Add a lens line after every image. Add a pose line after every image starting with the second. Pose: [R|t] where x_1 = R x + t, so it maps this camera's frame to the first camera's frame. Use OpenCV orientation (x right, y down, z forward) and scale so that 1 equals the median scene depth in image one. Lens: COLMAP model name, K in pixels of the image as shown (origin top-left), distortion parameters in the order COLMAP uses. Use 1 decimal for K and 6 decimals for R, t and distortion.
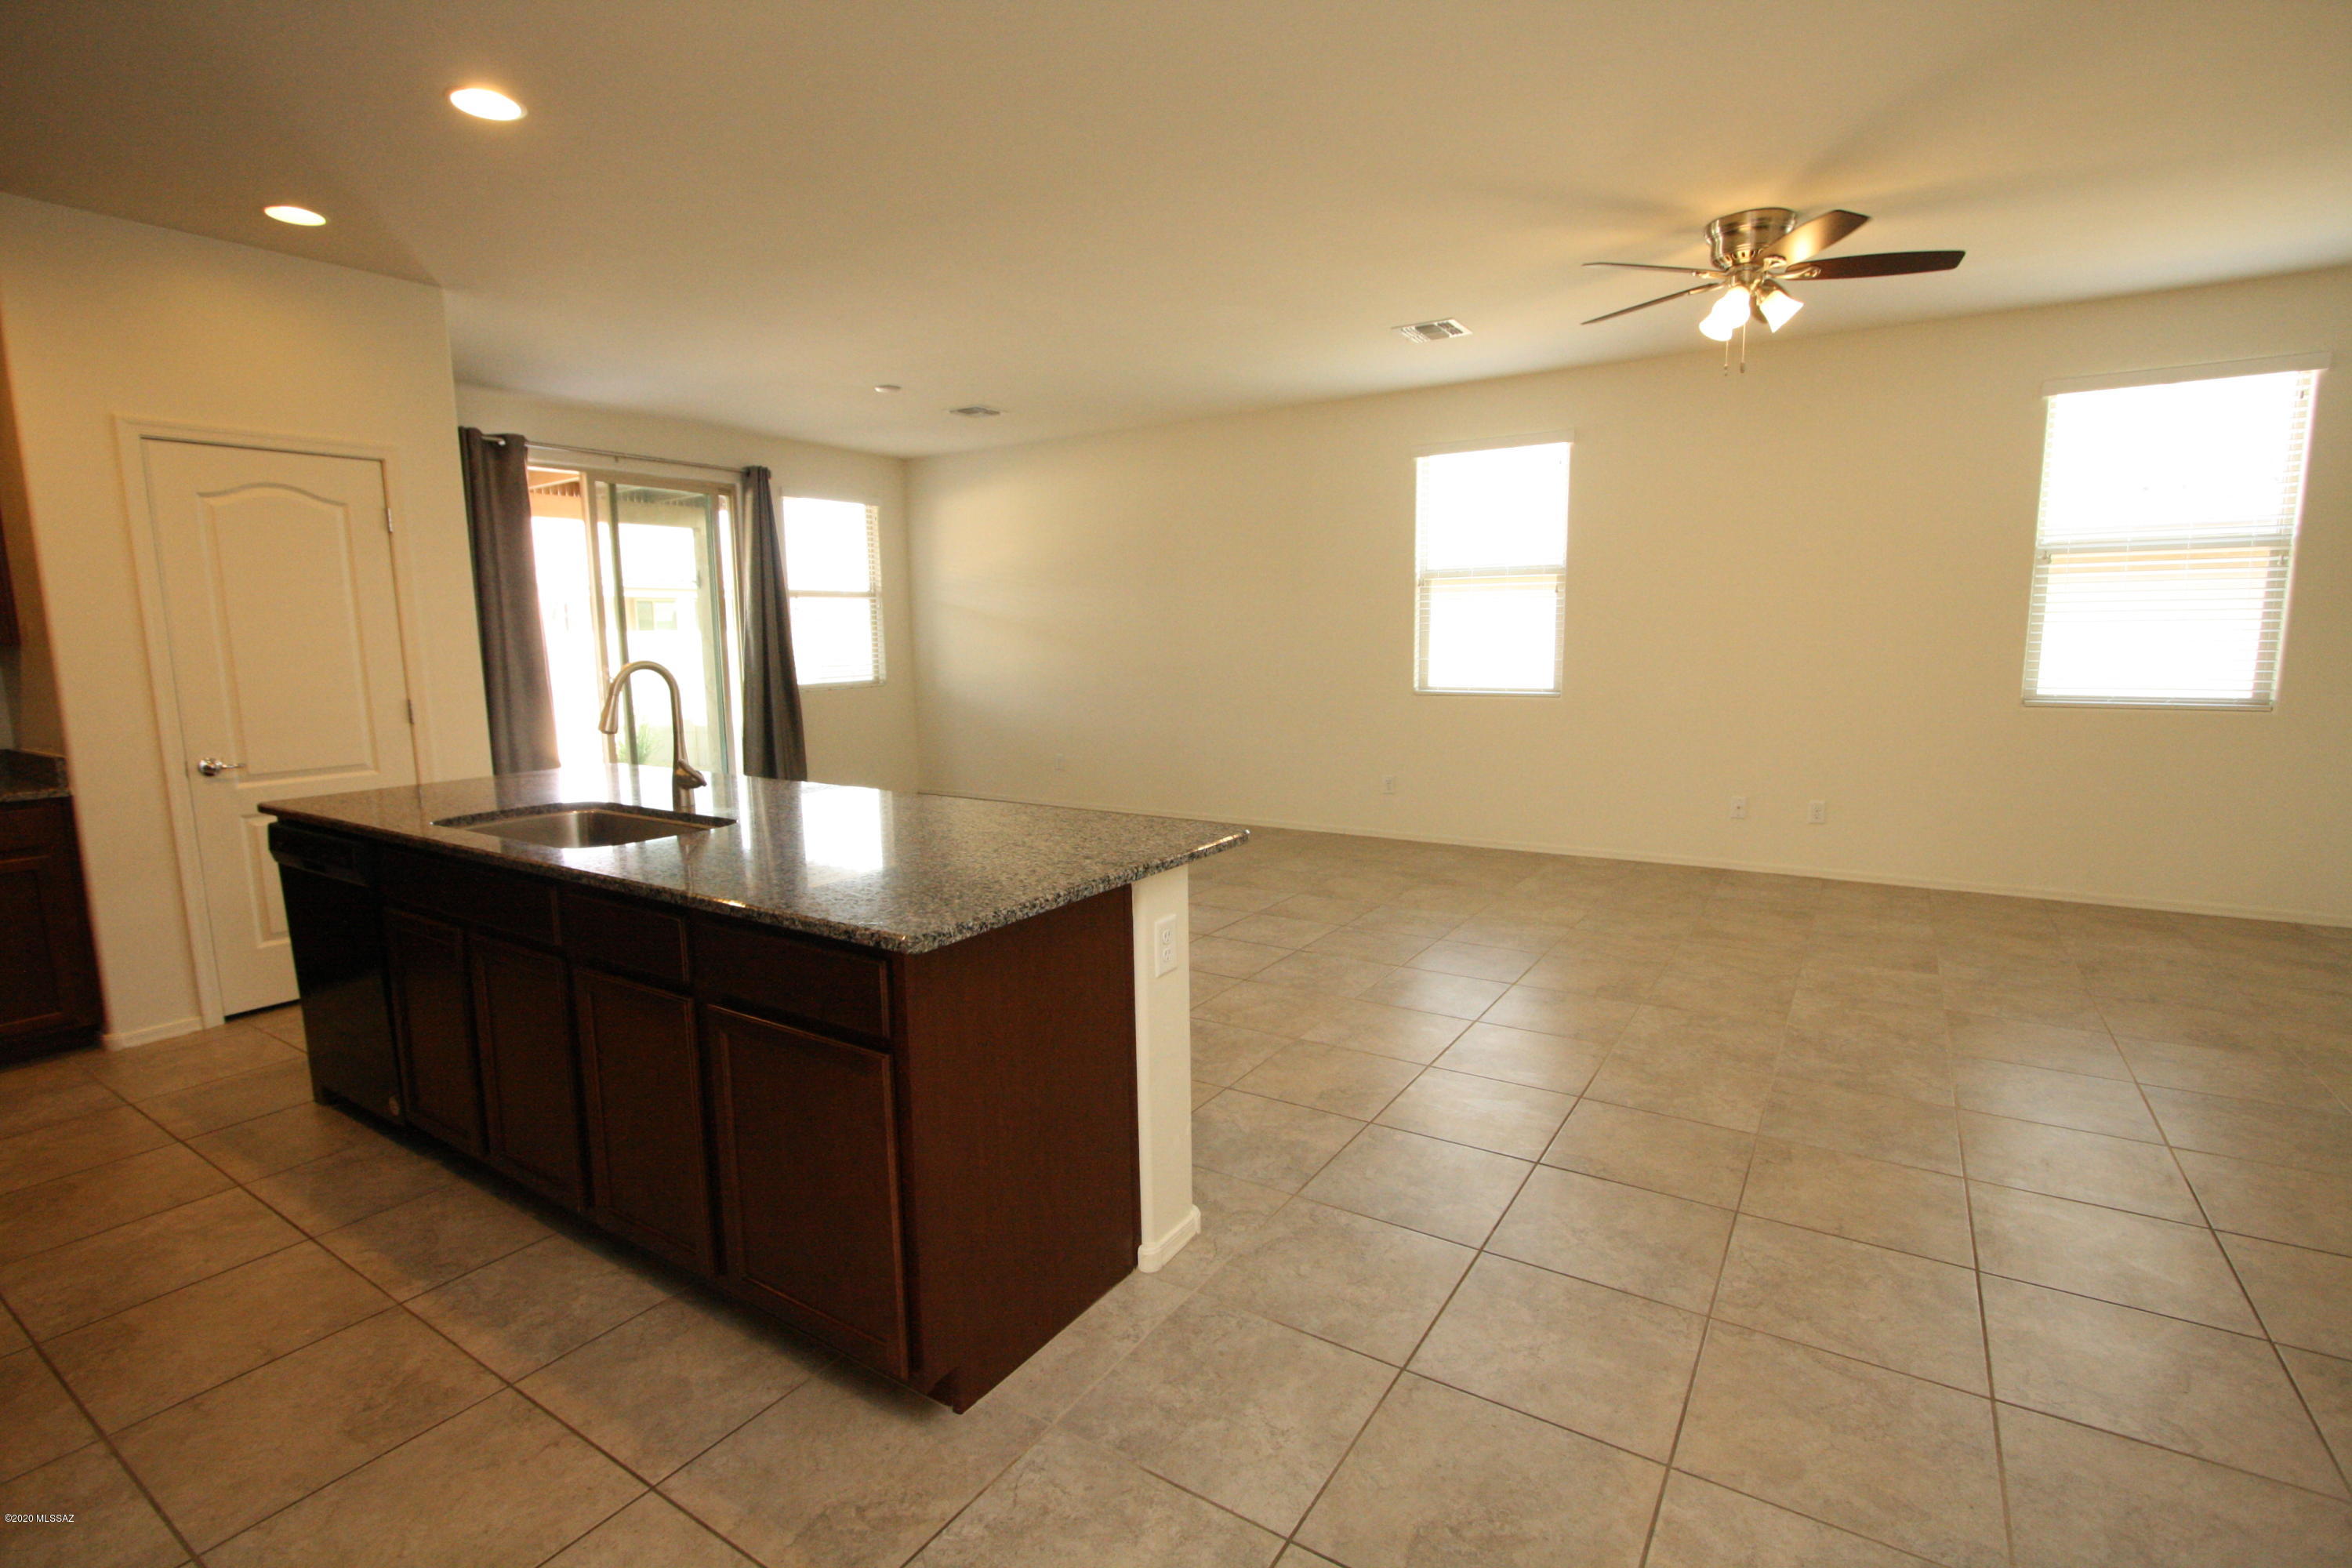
lens RADIAL K [[1091.8, 0, 1175.6], [0, 1091.8, 791.7], [0, 0, 1]] dist [-0.021745, 0.004514]
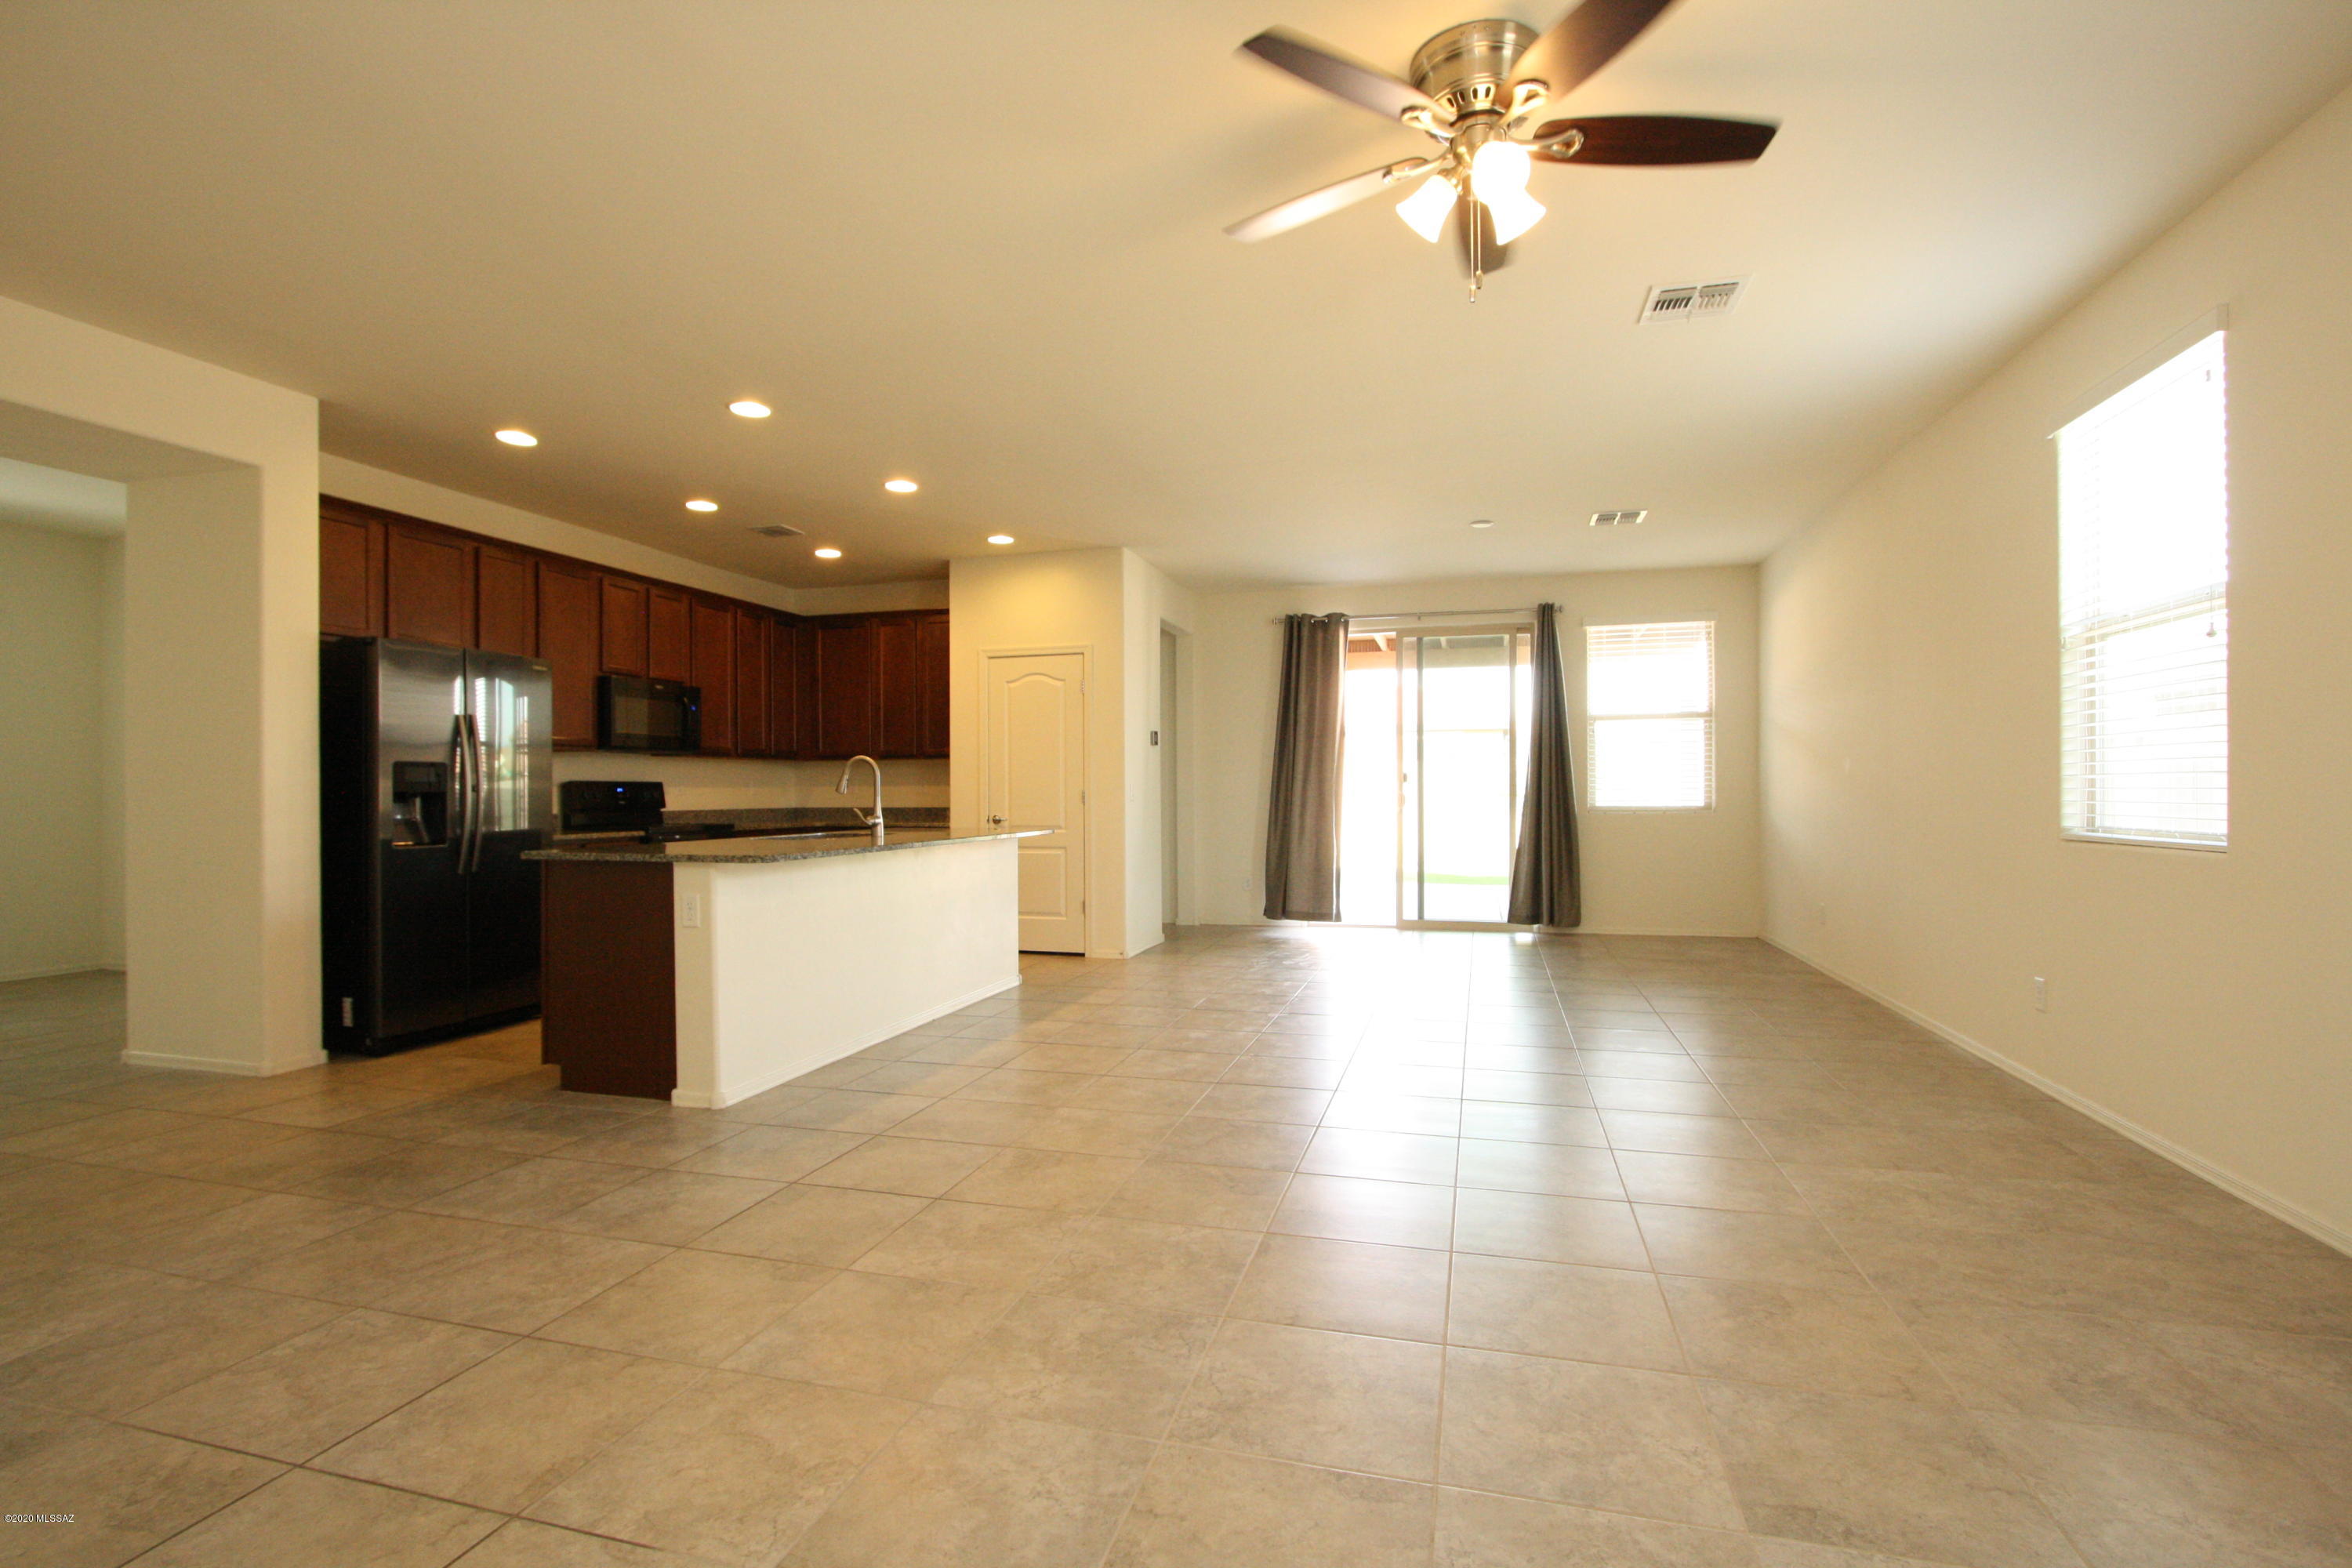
lens RADIAL K [[1091.8, 0, 1175.6], [0, 1091.8, 791.7], [0, 0, 1]] dist [-0.021745, 0.004514]
pose [[0.299828, 0.013665, -0.953895, 0.795839], [-0.139324, 0.989804, -0.029612, -0.042693], [0.943765, 0.141779, 0.298675, 0.513393]]
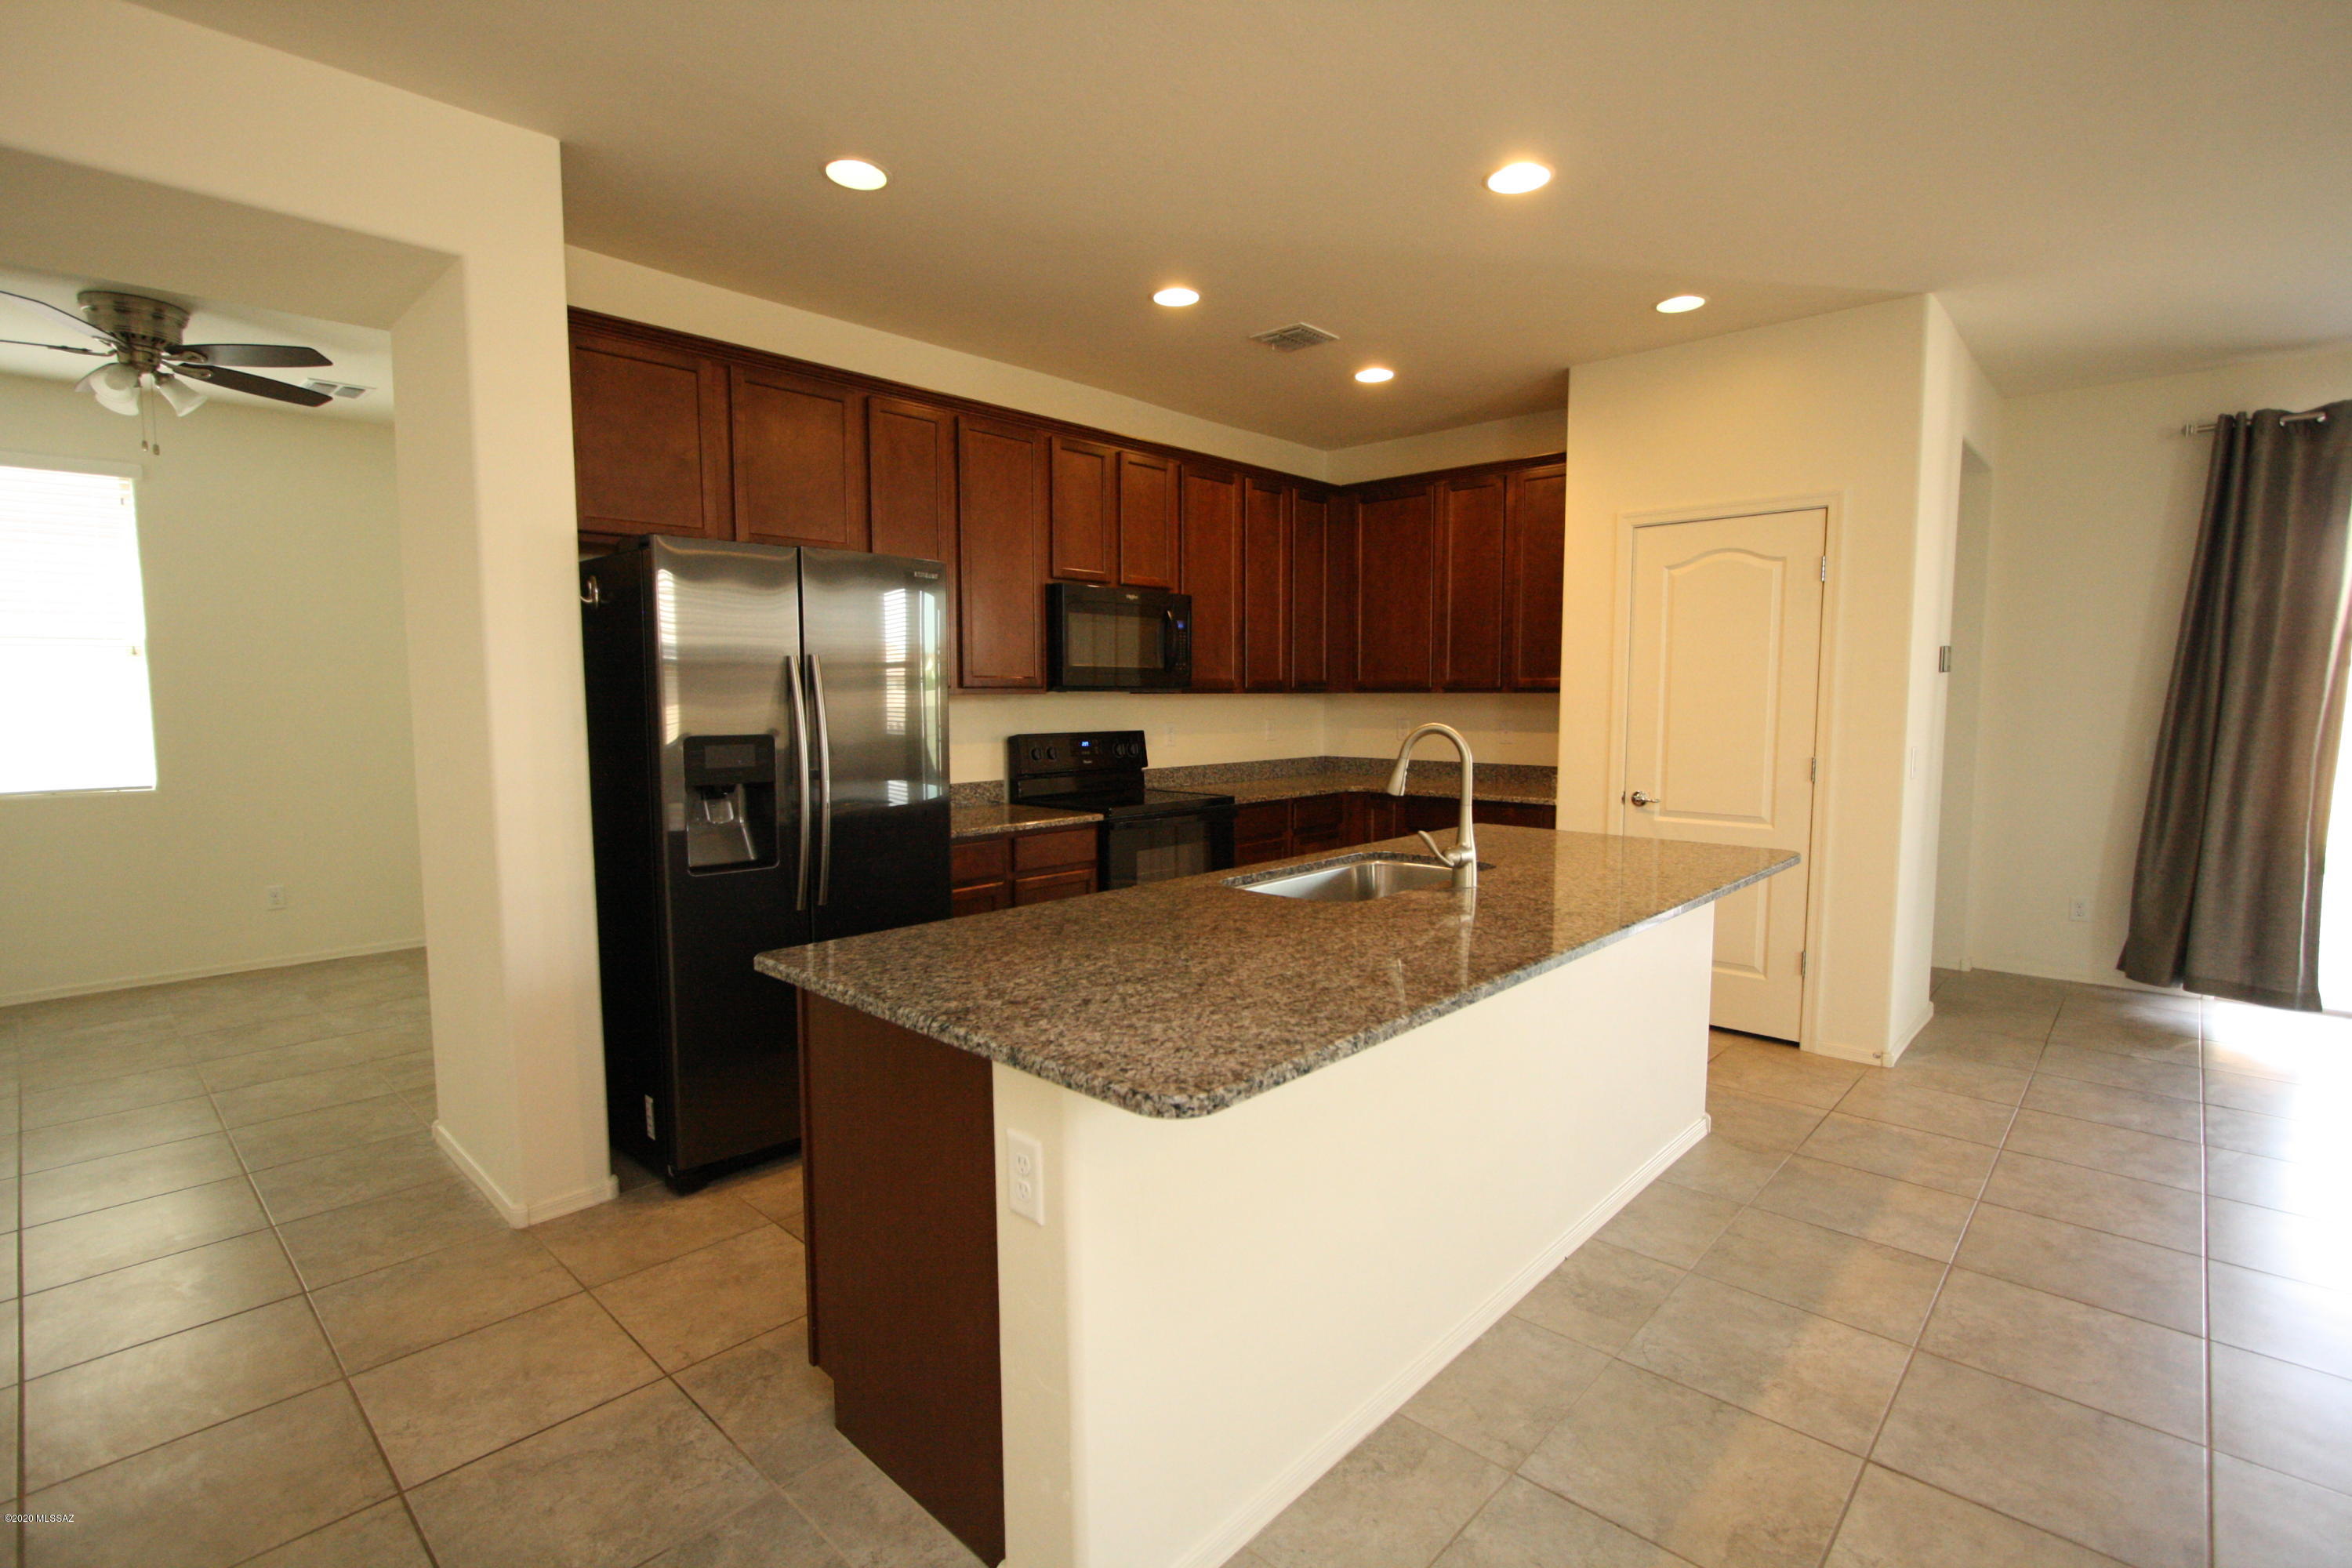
lens RADIAL K [[1091.8, 0, 1175.6], [0, 1091.8, 791.7], [0, 0, 1]] dist [-0.021745, 0.004514]
pose [[-0.176611, 0.103716, -0.978801, 0.261308], [-0.139600, 0.981741, 0.129217, -0.082181], [0.974331, 0.159462, -0.158908, 0.503487]]
